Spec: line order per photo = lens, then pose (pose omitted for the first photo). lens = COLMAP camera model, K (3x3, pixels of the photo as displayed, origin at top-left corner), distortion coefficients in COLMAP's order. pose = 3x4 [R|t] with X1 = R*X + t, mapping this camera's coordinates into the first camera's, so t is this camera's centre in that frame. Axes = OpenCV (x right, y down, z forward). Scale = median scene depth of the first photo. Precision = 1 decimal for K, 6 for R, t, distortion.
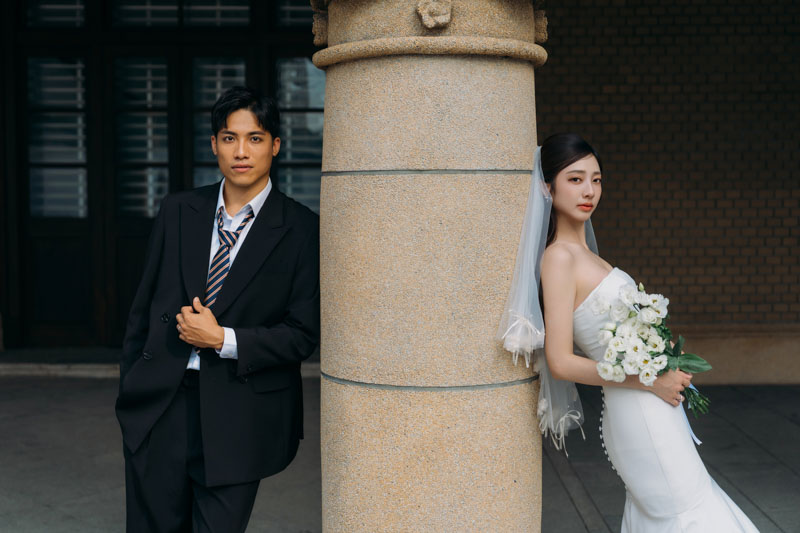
lens RADIAL K [[1133.4, 0, 375.1], [0, 1133.4, 266.6], [0, 0, 1]] dist [0.192433, -0.002994]
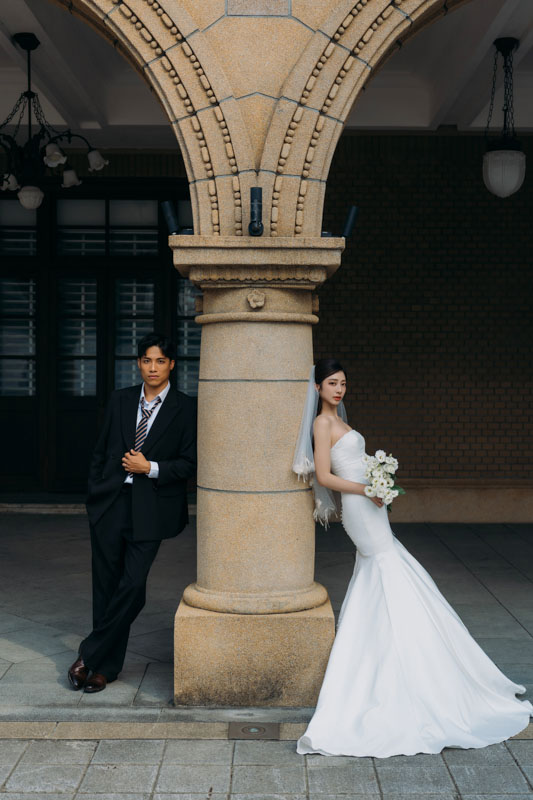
lens RADIAL K [[1080.4, 0, 266.5], [0, 1080.4, 400.0], [0, 0, 1]] dist [0.133143, -0.556312]
pose [[0.999946, 0.009792, -0.003348, 0.070983], [-0.009908, 0.999288, -0.036417, 0.015667], [0.002989, 0.036448, 0.999331, -0.782461]]
